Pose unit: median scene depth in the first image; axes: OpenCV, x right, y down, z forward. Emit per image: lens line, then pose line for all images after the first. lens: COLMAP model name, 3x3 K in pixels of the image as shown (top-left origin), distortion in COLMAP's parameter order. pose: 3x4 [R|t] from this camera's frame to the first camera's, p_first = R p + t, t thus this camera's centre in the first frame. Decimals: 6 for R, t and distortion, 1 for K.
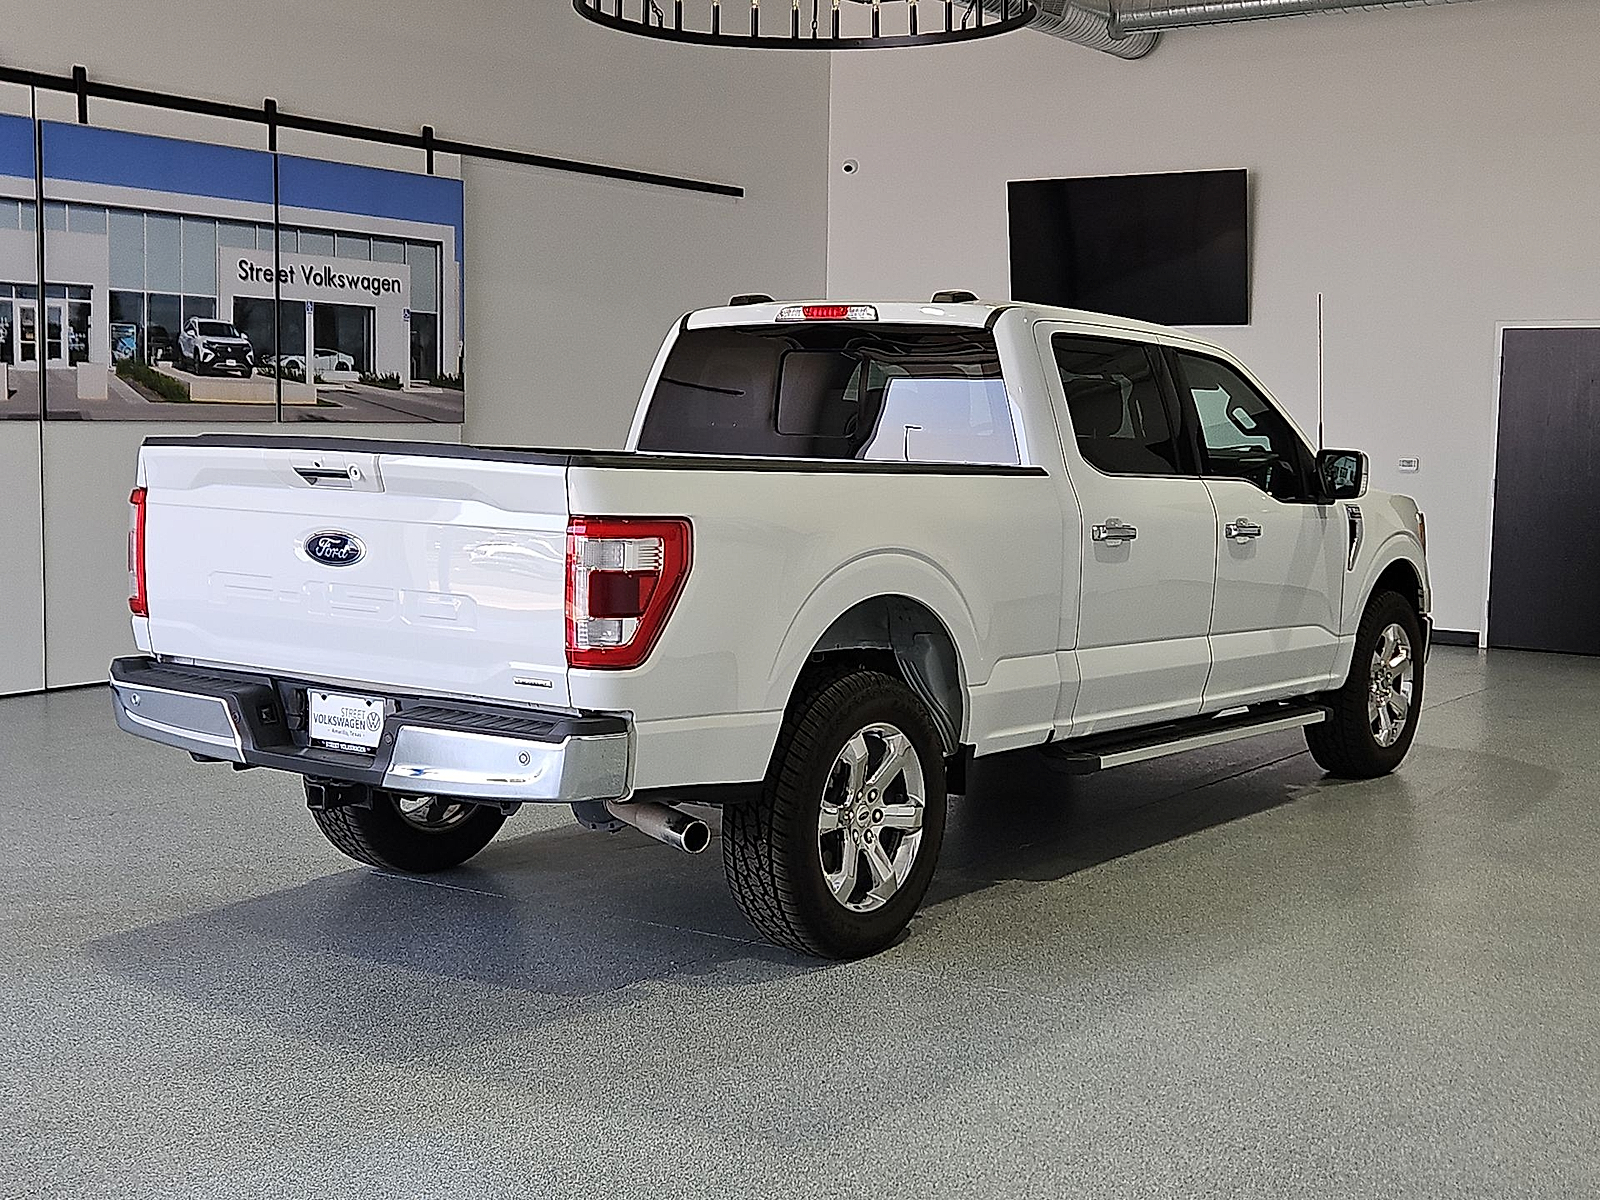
lens RADIAL K [[2144.4, 0, 800.0], [0, 2144.4, 600.0], [0, 0, 1]] dist [0.064787, -0.010817]
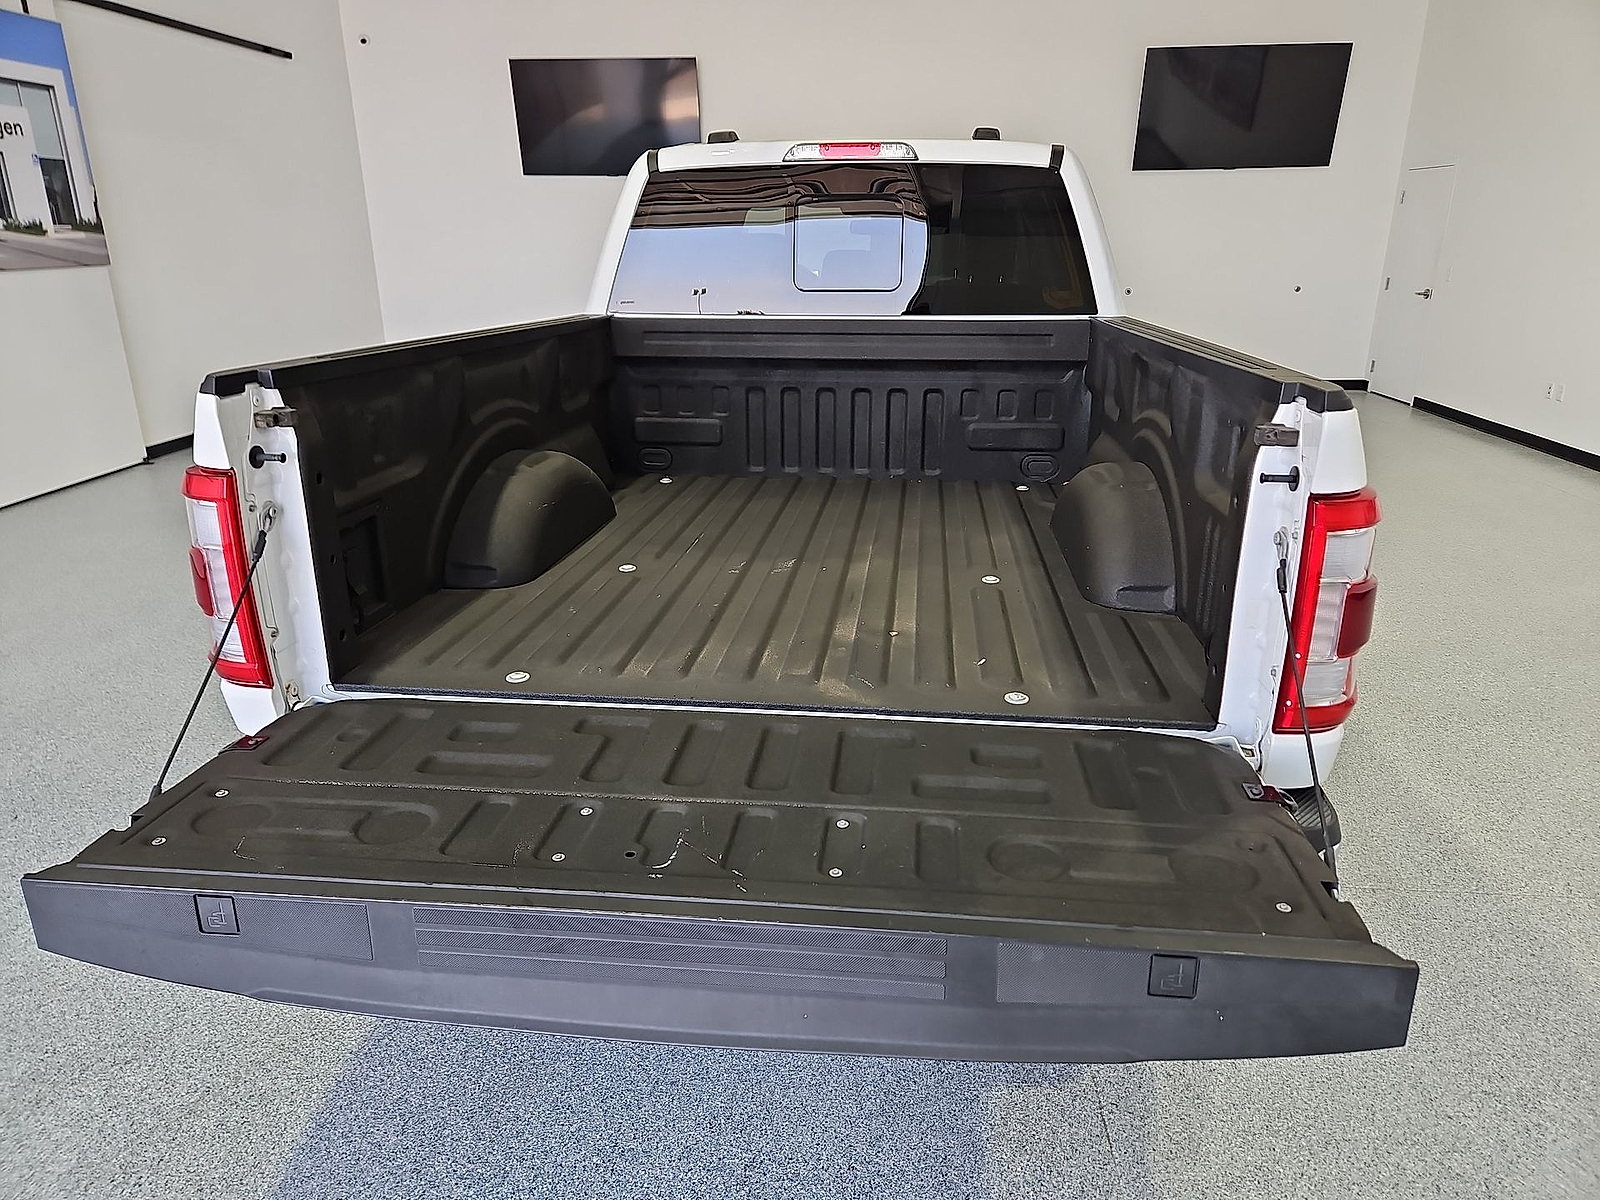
lens RADIAL K [[1078.7, 0, 800.0], [0, 1078.7, 600.0], [0, 0, 1]] dist [0.044454, -0.037269]
pose [[0.863936, -0.183681, 0.468909, -0.265752], [0.065151, 0.964052, 0.257603, -0.069852], [-0.499369, -0.192003, 0.844846, 0.583077]]
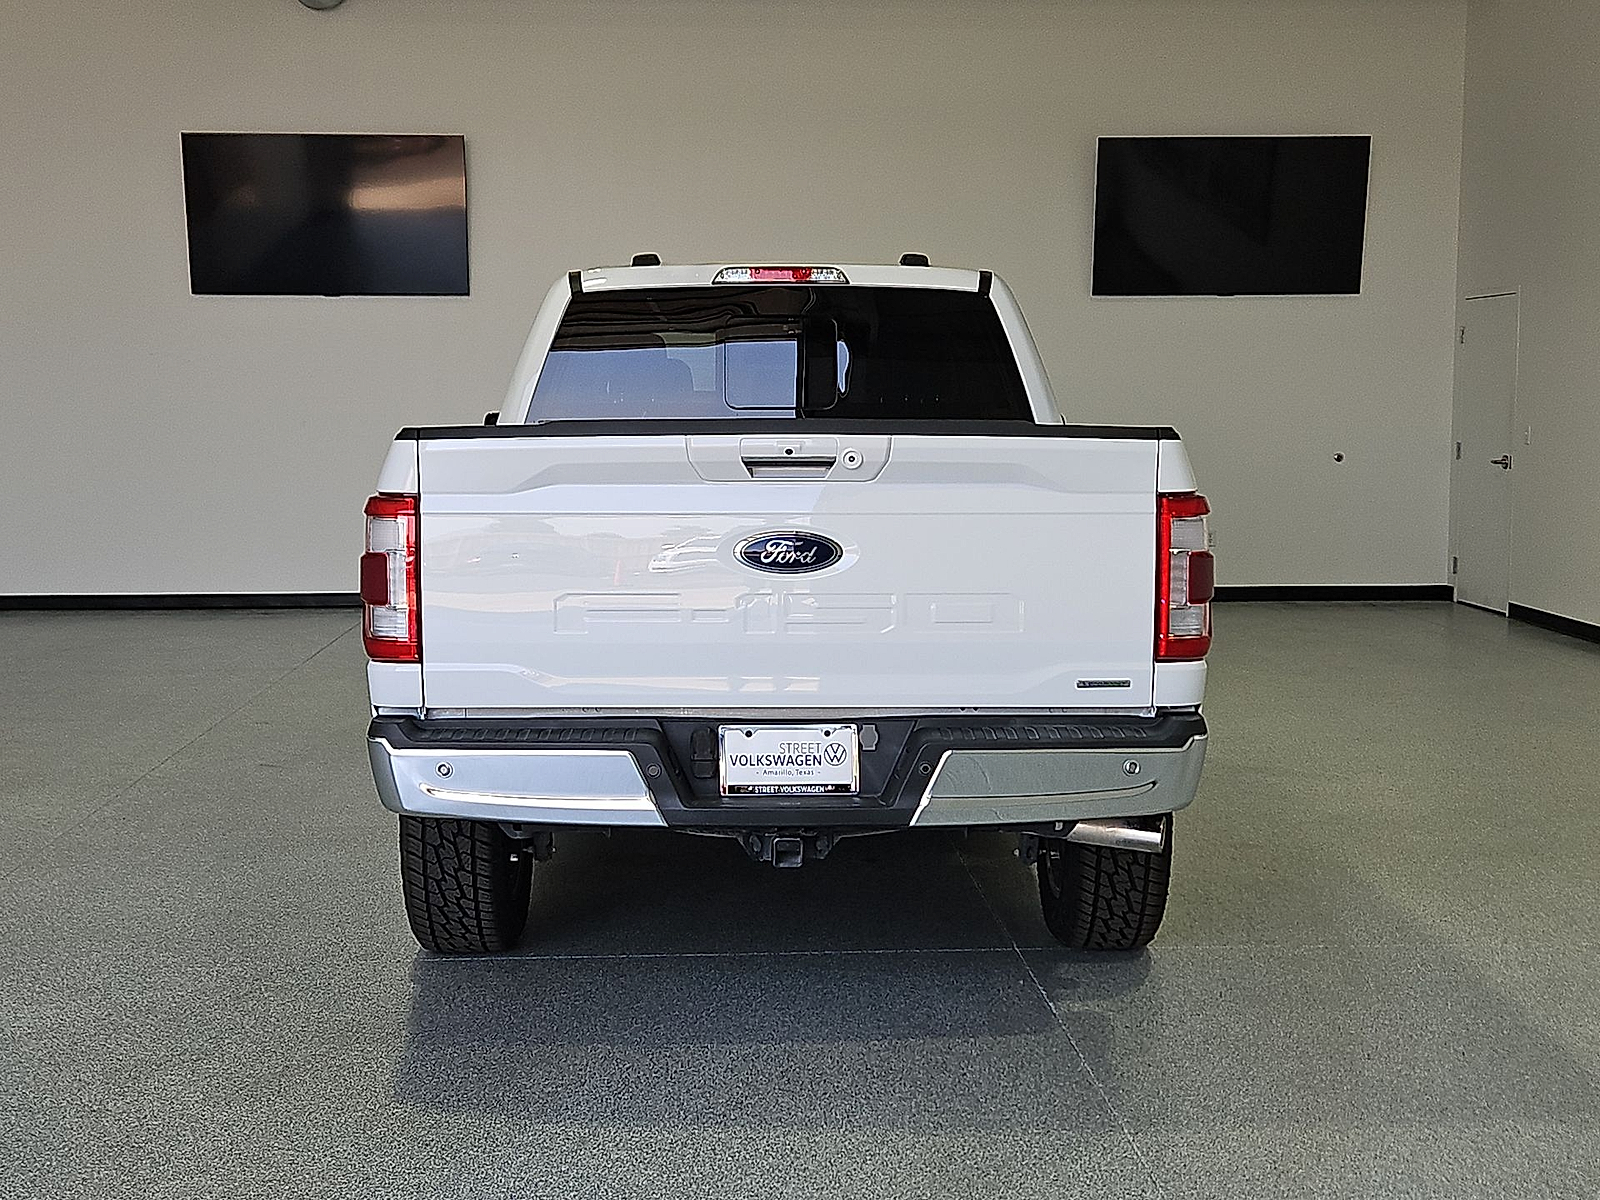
lens RADIAL K [[2144.4, 0, 800.0], [0, 2144.4, 600.0], [0, 0, 1]] dist [0.064787, -0.010817]
pose [[0.790999, -0.078878, 0.606711, -0.560034], [0.071517, 0.996777, 0.036350, -0.027621], [-0.607623, 0.014637, 0.794091, 0.265928]]
